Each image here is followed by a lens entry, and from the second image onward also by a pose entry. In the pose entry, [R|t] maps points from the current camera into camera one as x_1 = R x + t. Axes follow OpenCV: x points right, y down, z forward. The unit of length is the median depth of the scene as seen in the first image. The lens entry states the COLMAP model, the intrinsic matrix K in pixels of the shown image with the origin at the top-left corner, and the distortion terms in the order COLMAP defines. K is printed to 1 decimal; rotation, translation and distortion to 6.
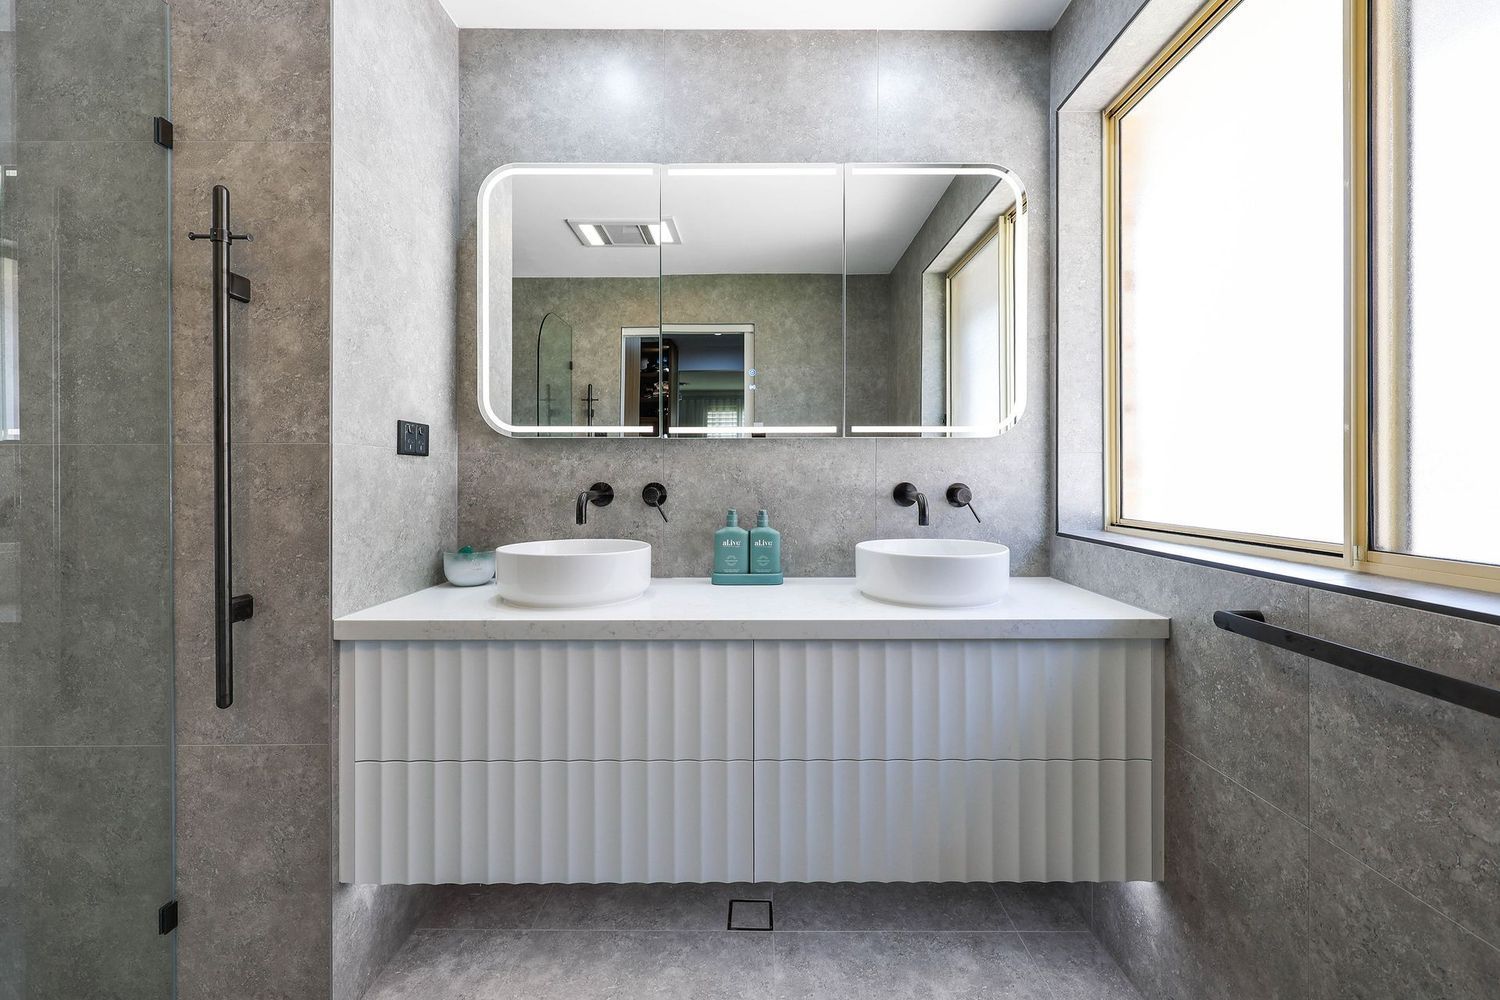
lens RADIAL K [[625.5, 0, 733.2], [0, 625.5, 471.9], [0, 0, 1]] dist [0.000706, -0.000240]
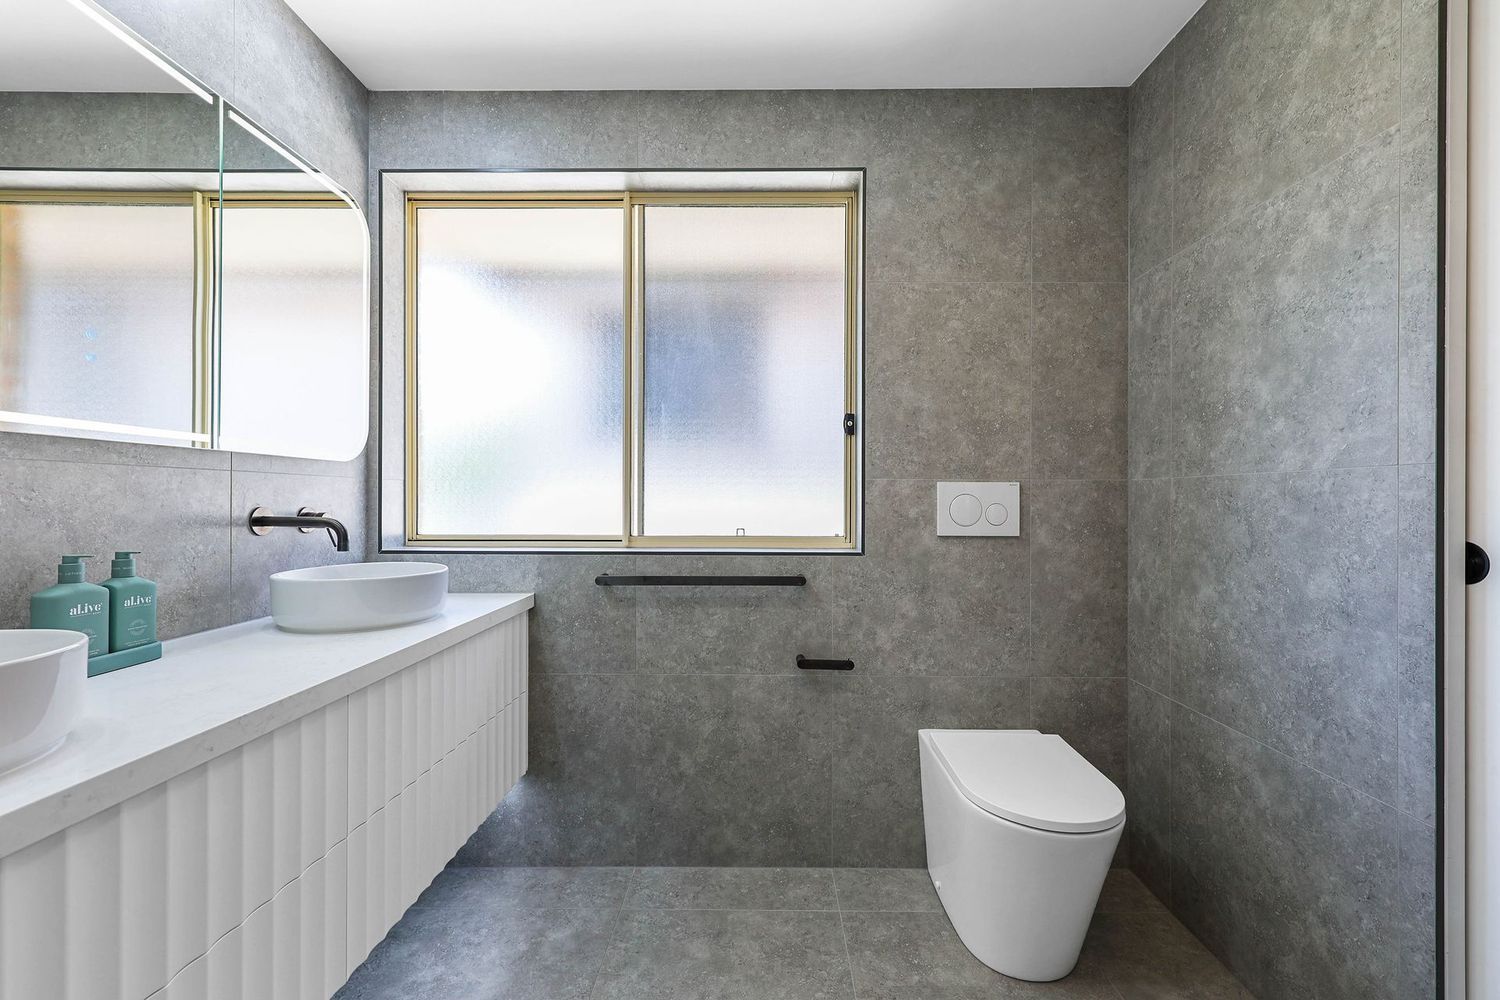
lens RADIAL K [[625.5, 0, 765.1], [0, 625.5, 488.0], [0, 0, 1]] dist [0.000706, -0.000240]
pose [[-0.027575, 0.021812, 0.999382, -0.725710], [-0.009338, 0.999713, -0.022077, 0.003725], [-0.999576, -0.009941, -0.027363, 0.408277]]
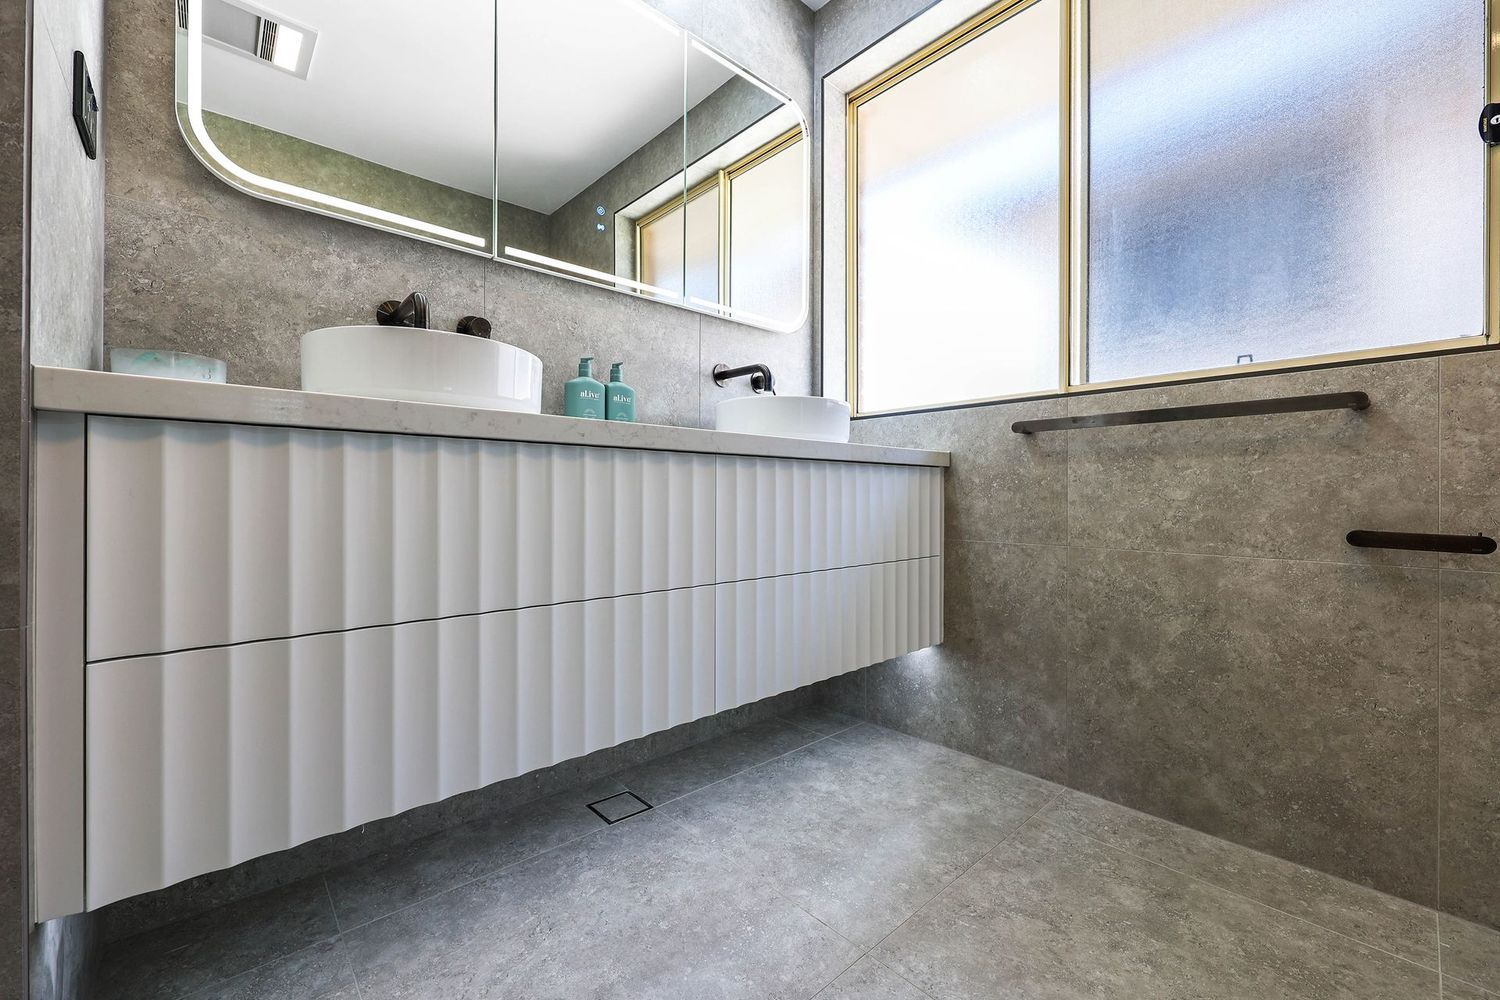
lens RADIAL K [[625.5, 0, 741.0], [0, 625.5, 492.1], [0, 0, 1]] dist [0.000706, -0.000240]
pose [[0.727365, 0.014529, 0.686097, -0.507876], [-0.014600, 0.999877, -0.005696, 0.287775], [-0.686095, -0.005874, 0.727488, 0.258497]]
